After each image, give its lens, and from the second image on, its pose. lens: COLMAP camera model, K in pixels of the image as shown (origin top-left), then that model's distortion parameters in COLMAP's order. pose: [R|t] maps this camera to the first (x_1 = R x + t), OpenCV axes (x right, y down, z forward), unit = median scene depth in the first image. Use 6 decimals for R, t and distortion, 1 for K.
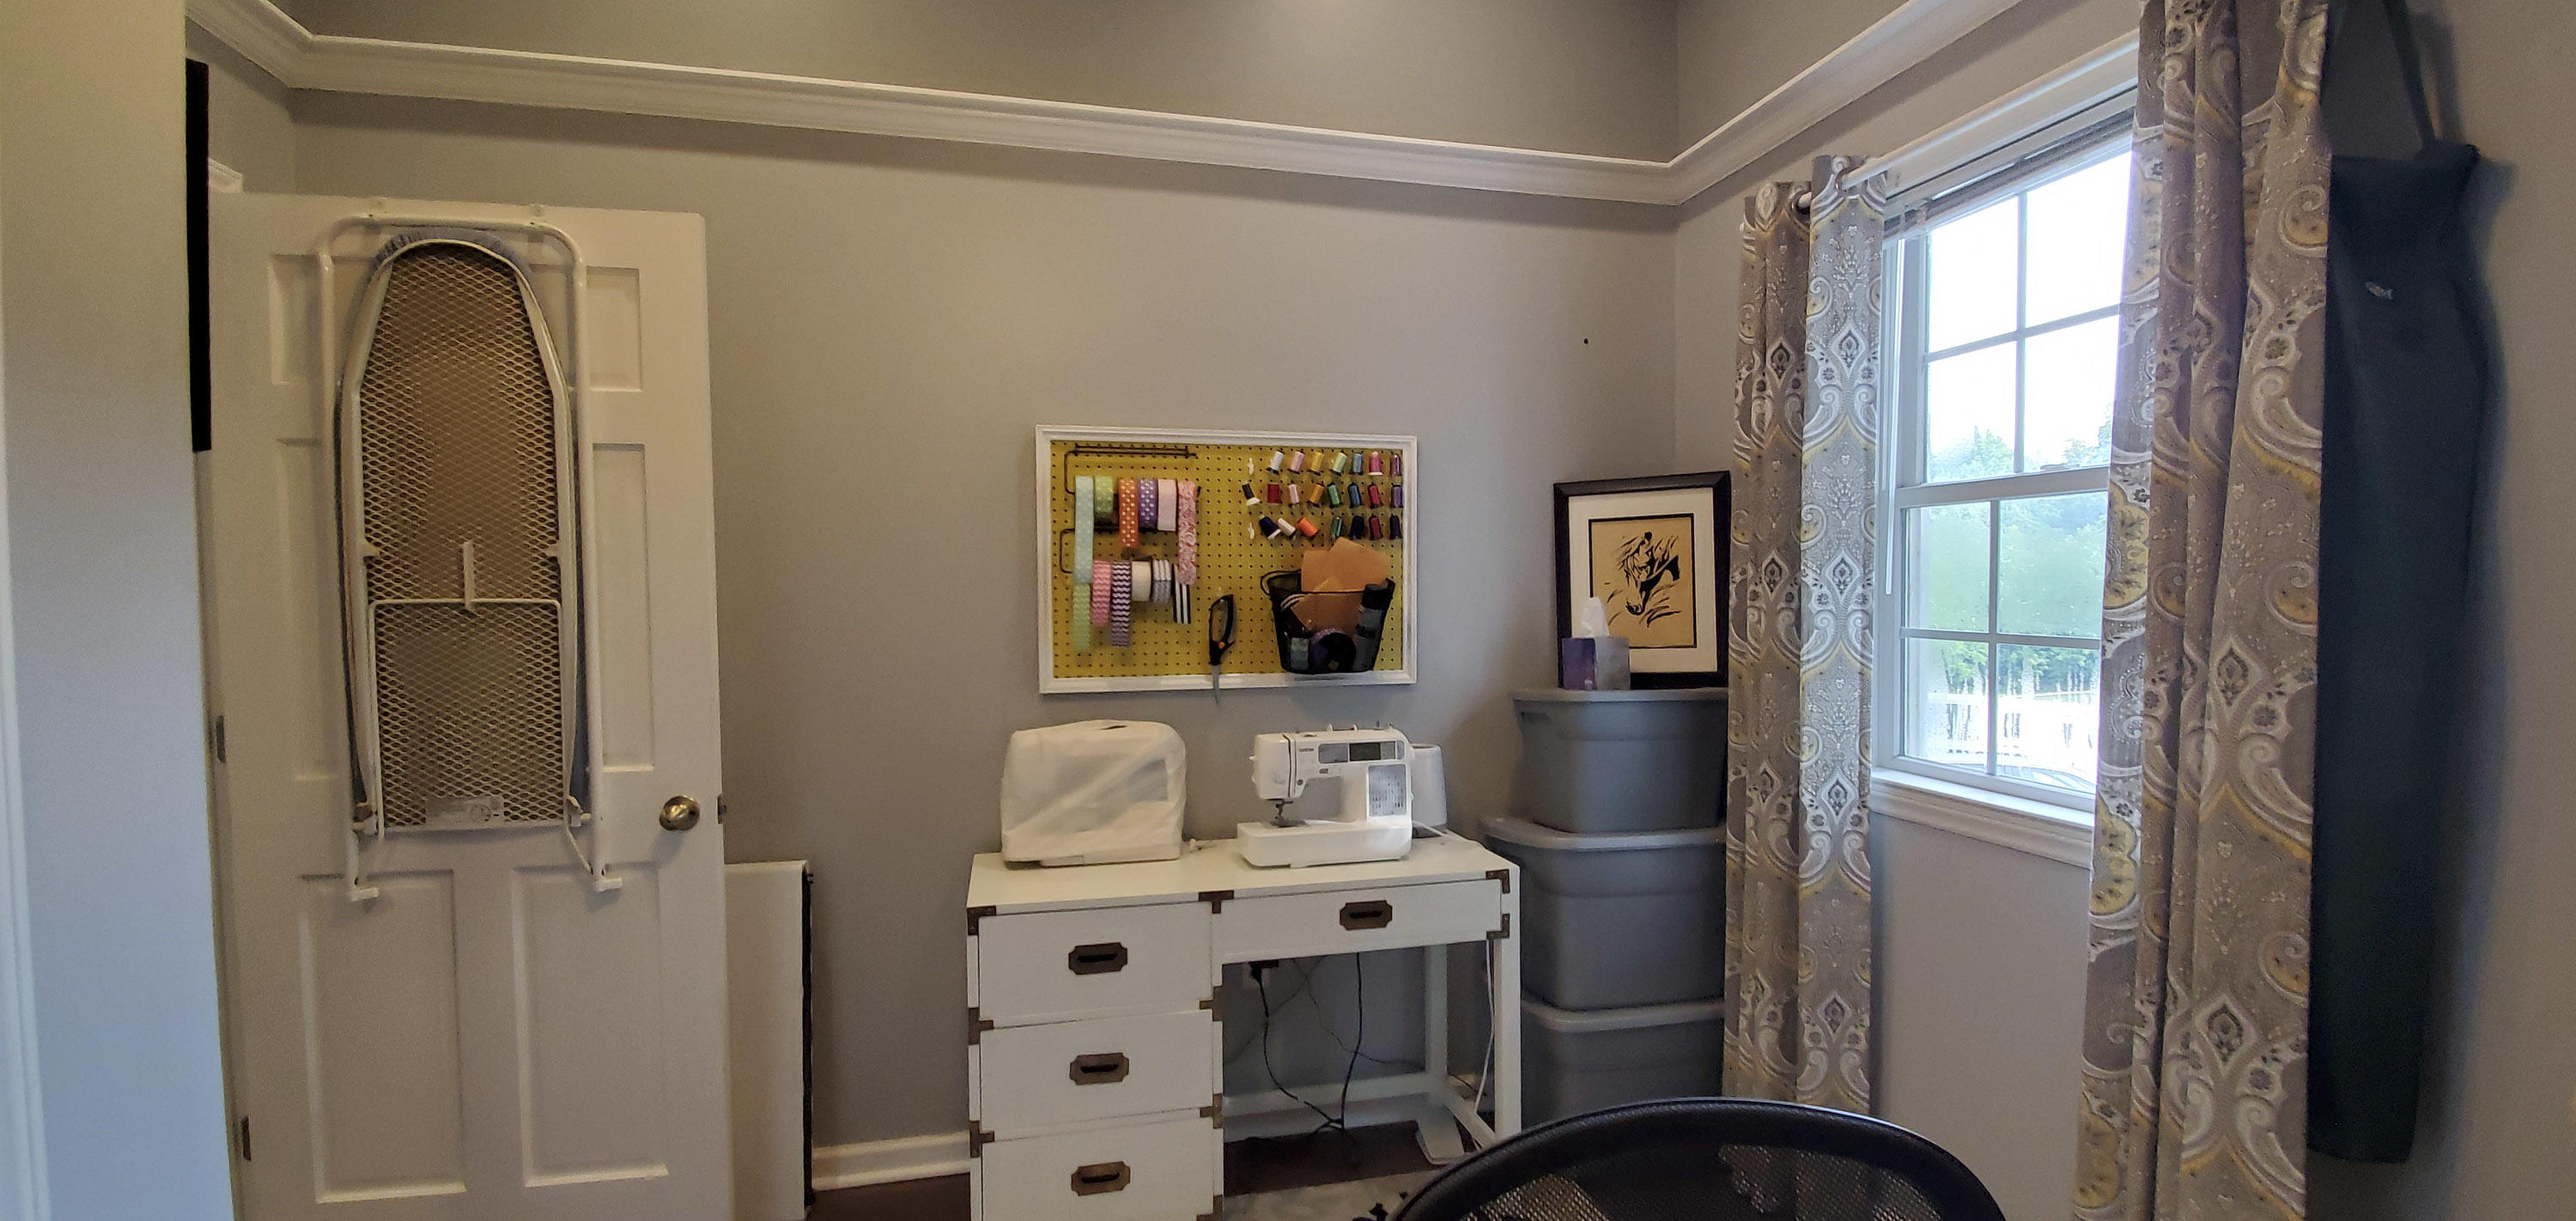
lens RADIAL K [[1049.4, 0, 1280.6], [0, 1049.4, 627.5], [0, 0, 1]] dist [-0.001054, -0.015823]
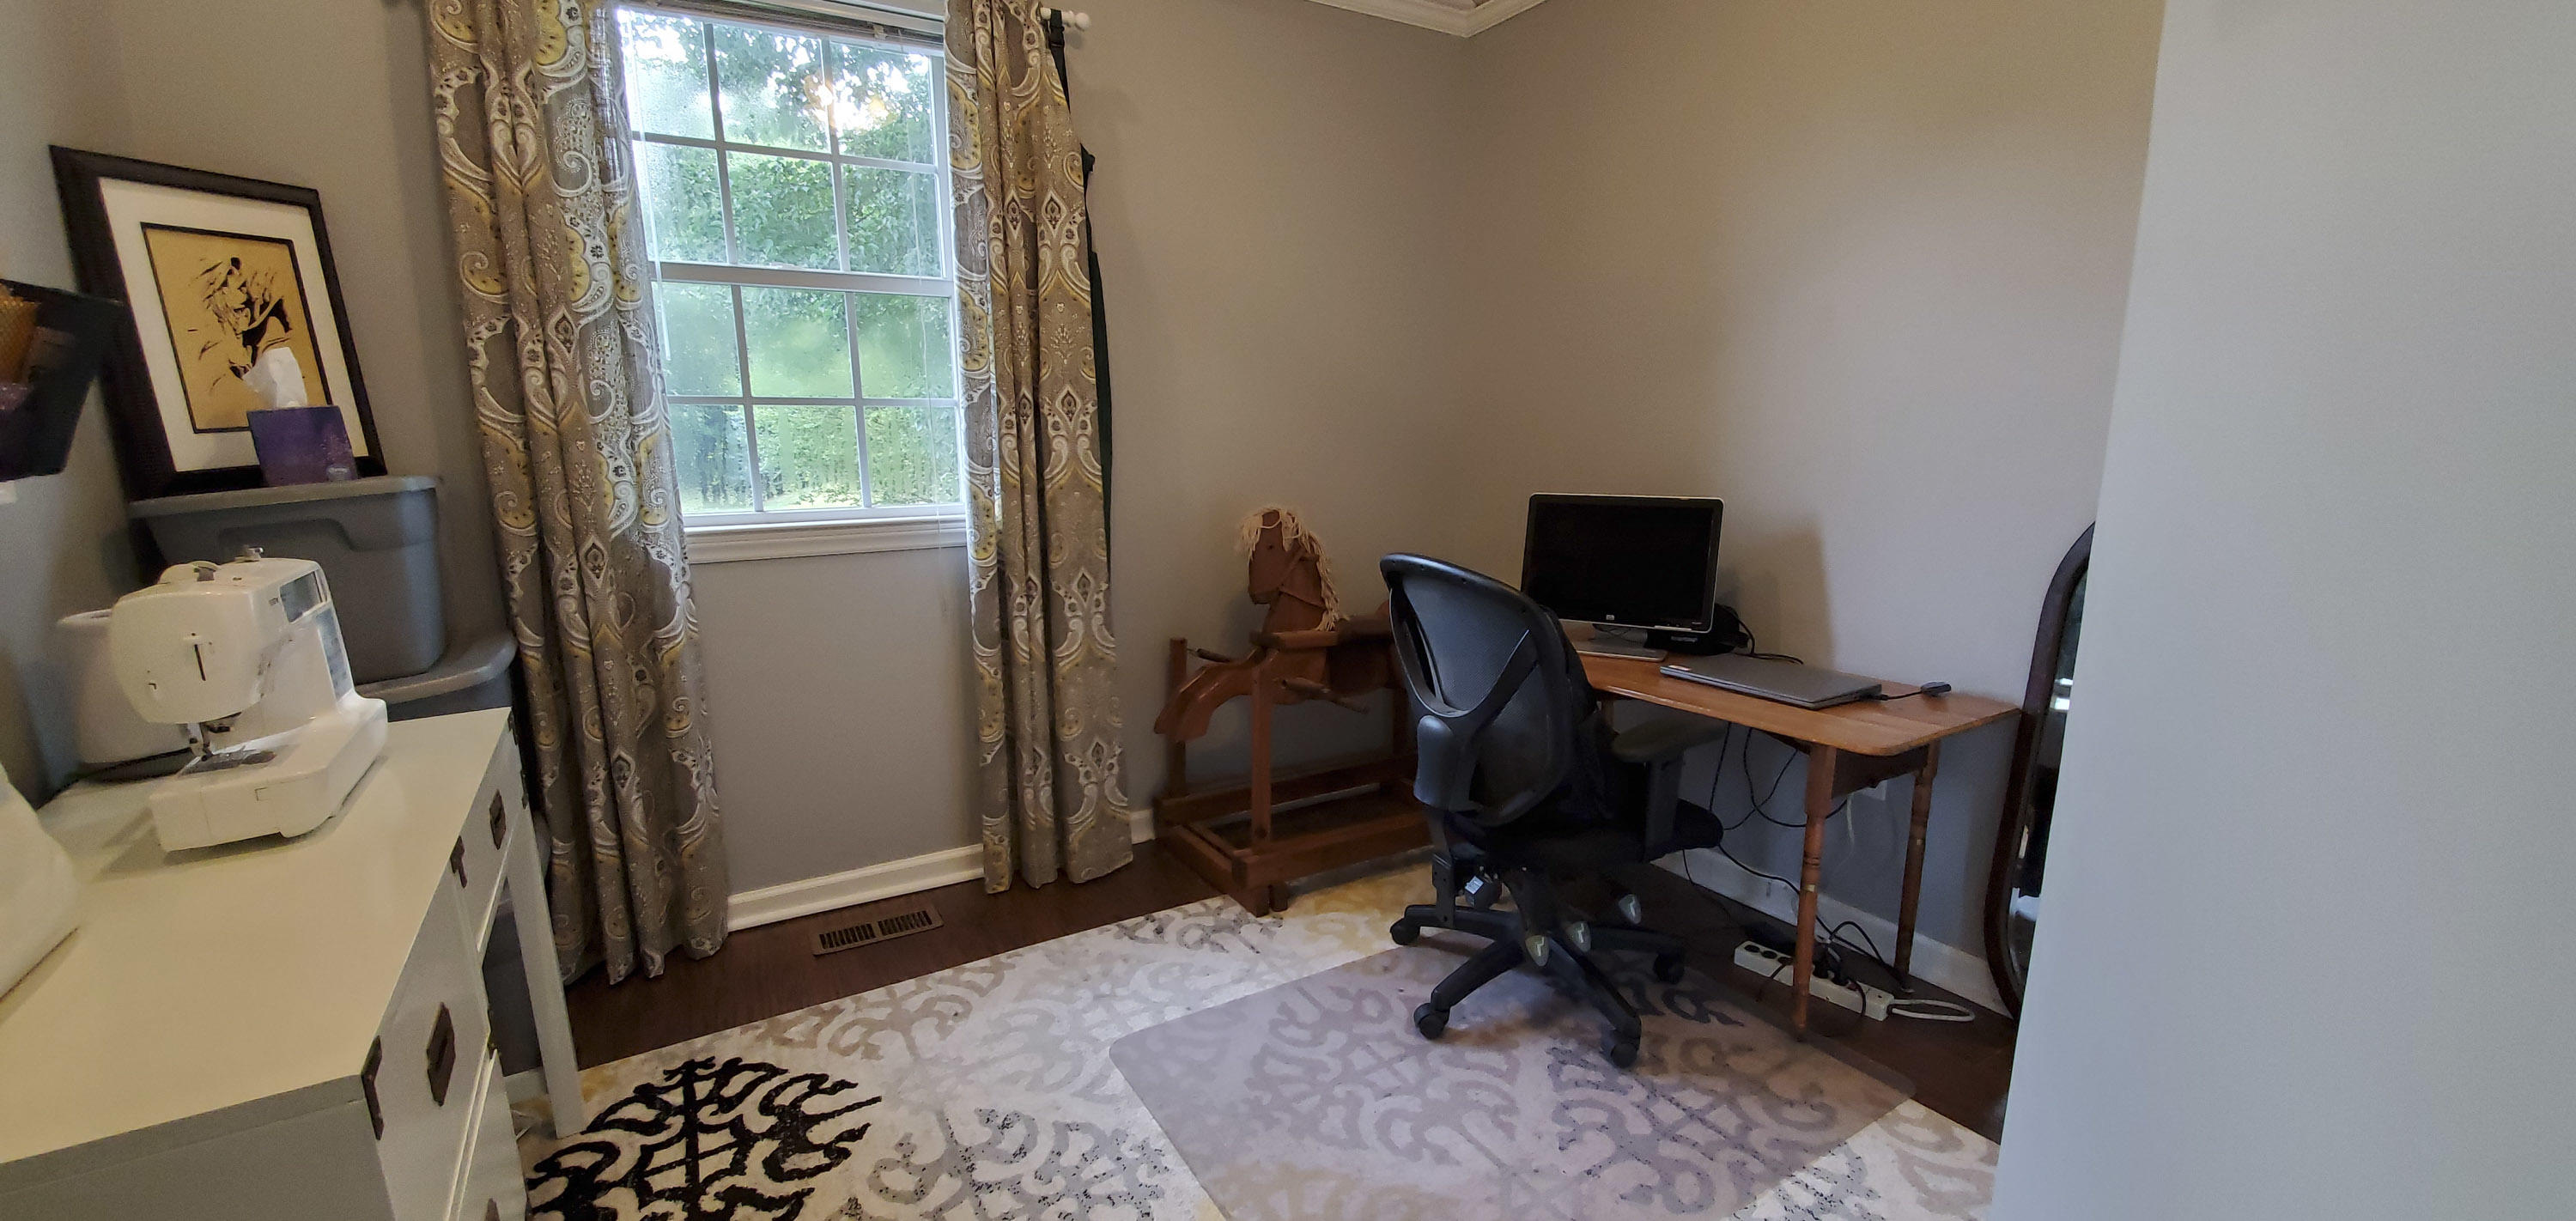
lens RADIAL K [[1049.4, 0, 1280.6], [0, 1049.4, 627.5], [0, 0, 1]] dist [-0.001054, -0.015823]
pose [[-0.295954, -0.170855, 0.939798, -0.522007], [0.038257, 0.980964, 0.190386, 0.044613], [-0.954436, 0.092299, -0.283784, 0.567447]]
